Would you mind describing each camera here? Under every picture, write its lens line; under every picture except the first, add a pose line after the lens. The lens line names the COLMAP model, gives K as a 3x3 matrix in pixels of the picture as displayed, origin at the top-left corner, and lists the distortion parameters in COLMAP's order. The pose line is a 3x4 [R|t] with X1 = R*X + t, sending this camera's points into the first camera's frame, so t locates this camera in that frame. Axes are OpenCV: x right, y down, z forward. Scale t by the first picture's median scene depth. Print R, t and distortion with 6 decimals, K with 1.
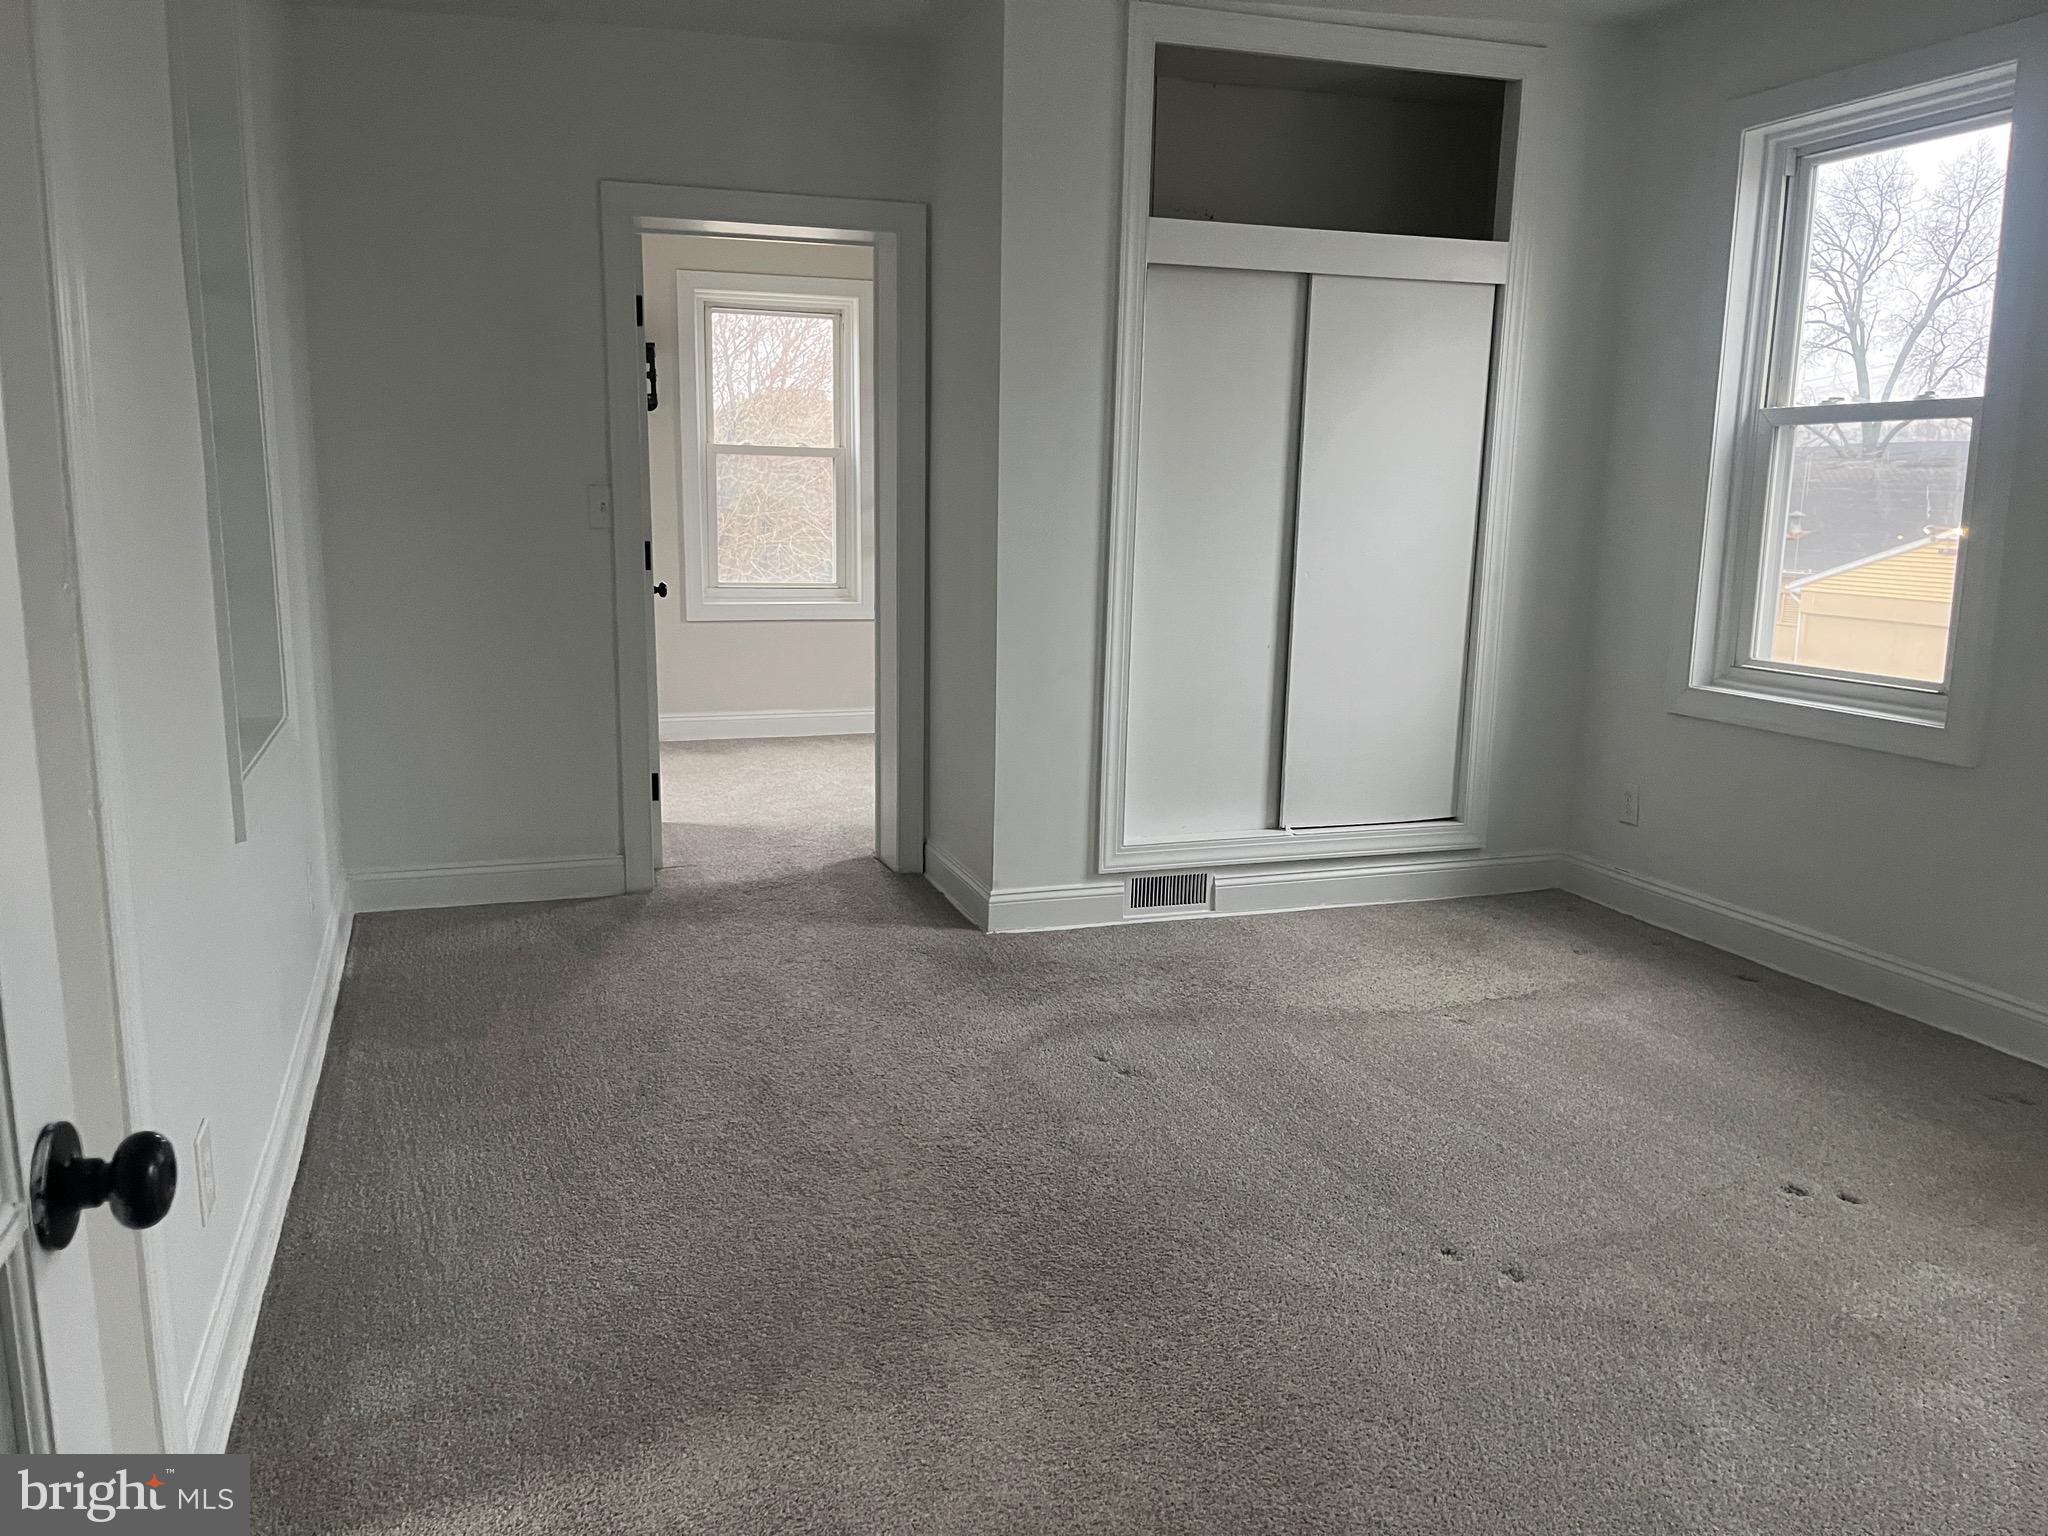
lens RADIAL K [[1550.1, 0, 1016.2], [0, 1550.1, 769.2], [0, 0, 1]] dist [0.017302, -0.043213]
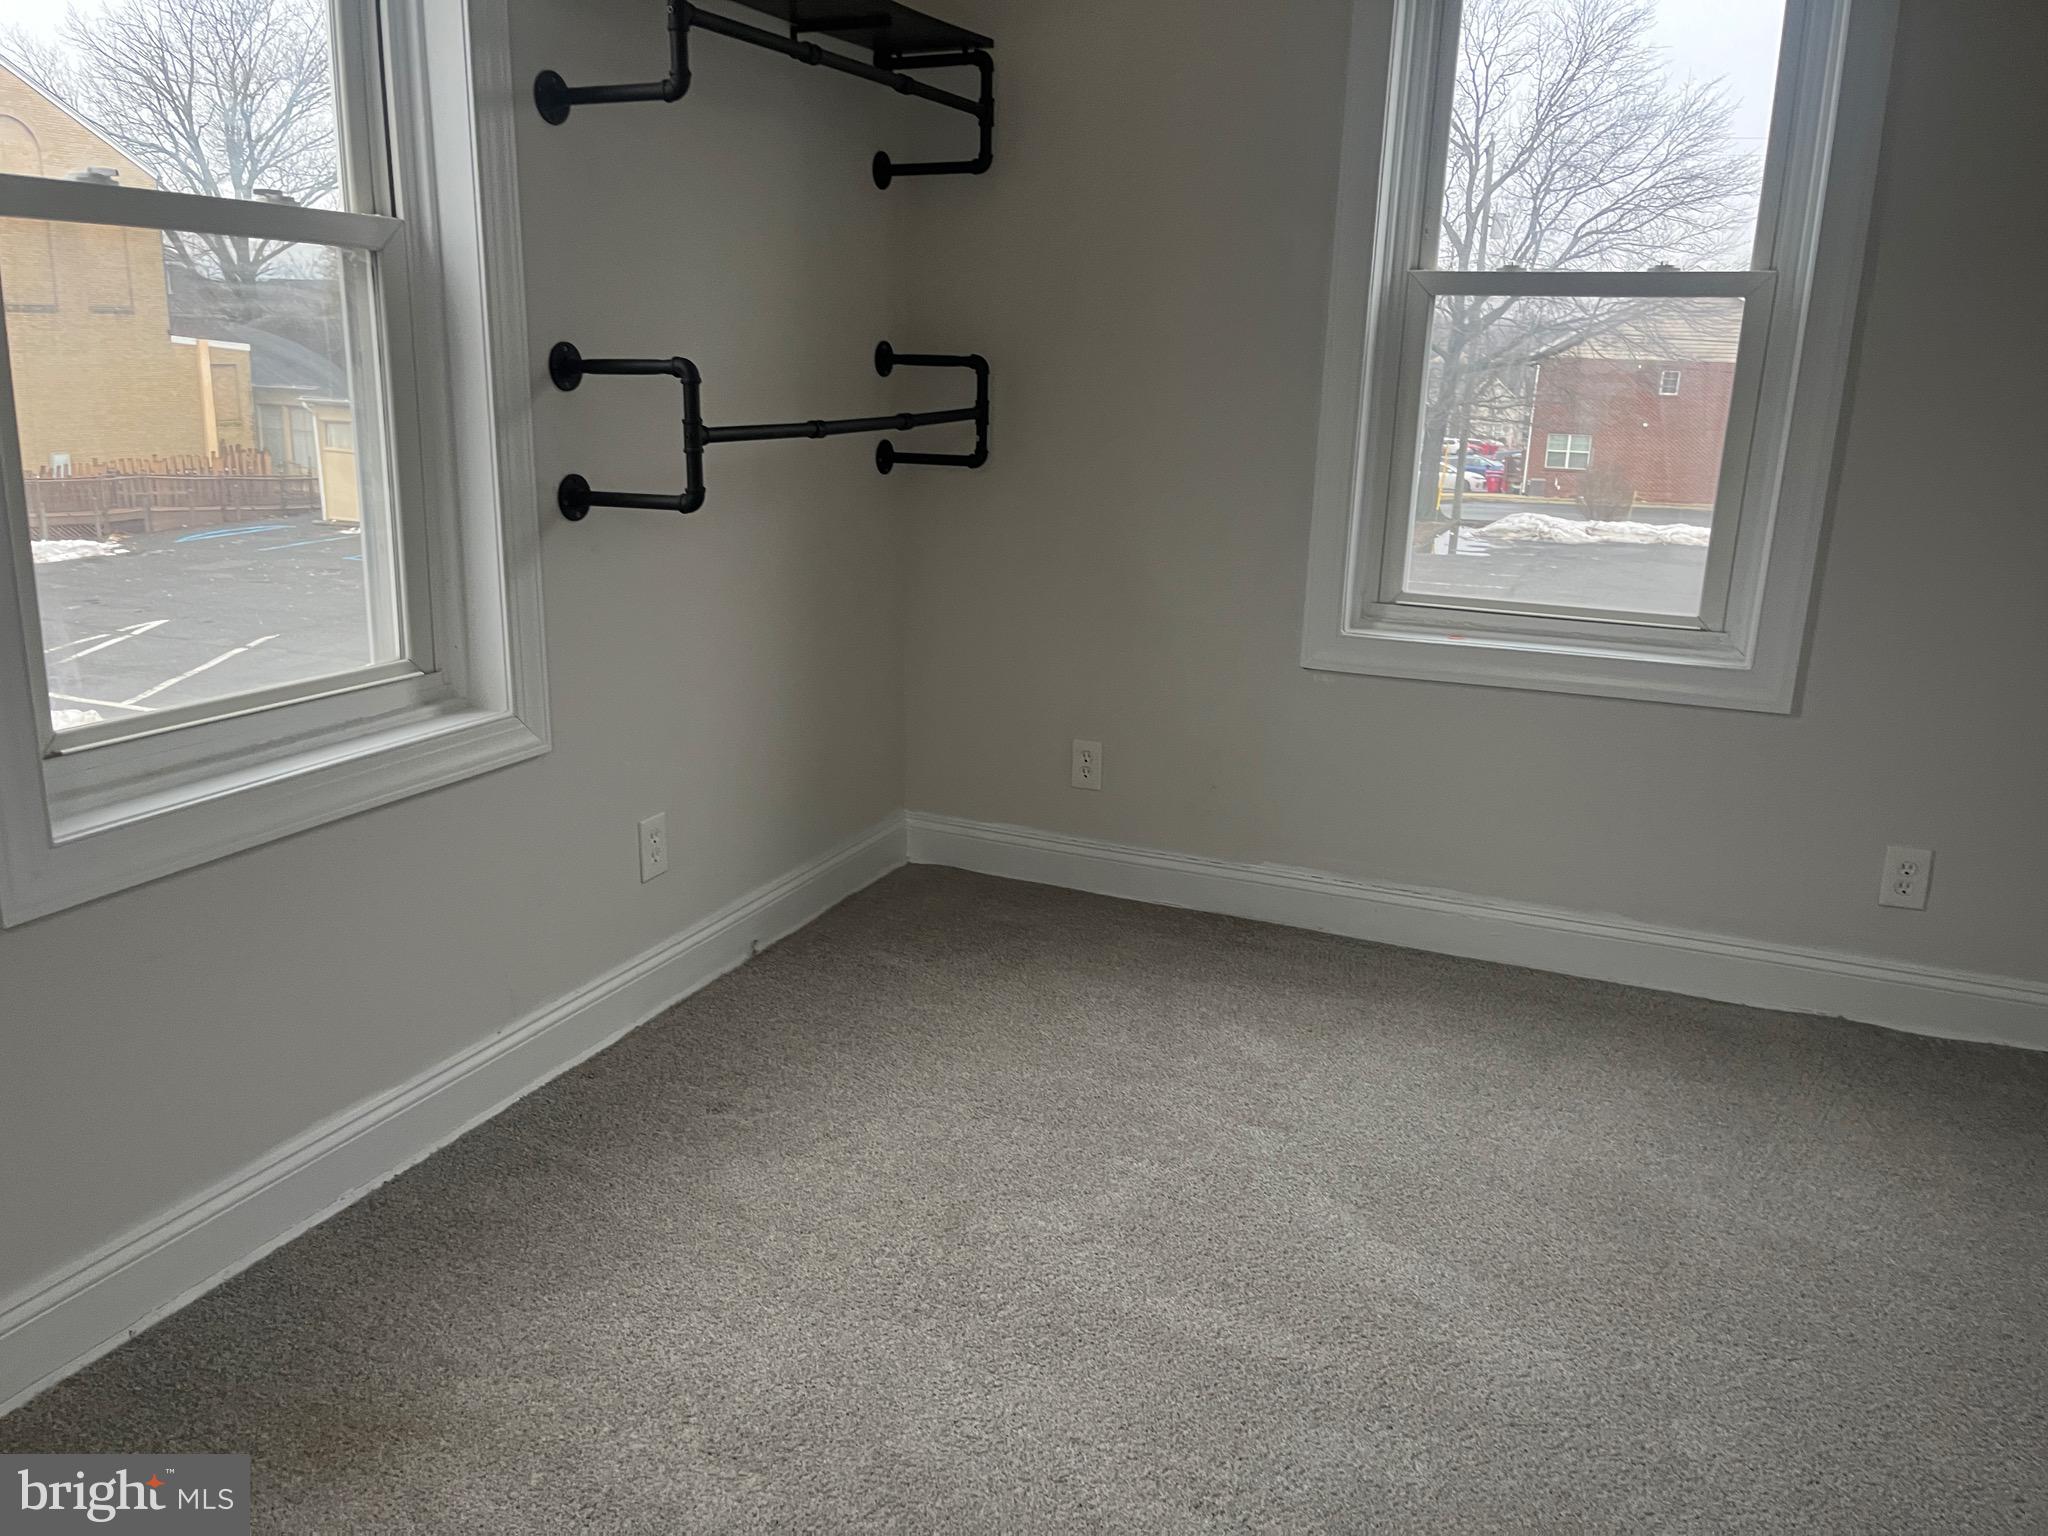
lens RADIAL K [[1550.1, 0, 1026.5], [0, 1550.1, 776.2], [0, 0, 1]] dist [0.017302, -0.043213]
pose [[0.682788, -0.179517, 0.708219, -0.256160], [0.106592, 0.983448, 0.146517, -0.122098], [-0.722799, -0.024549, 0.690622, 0.612786]]
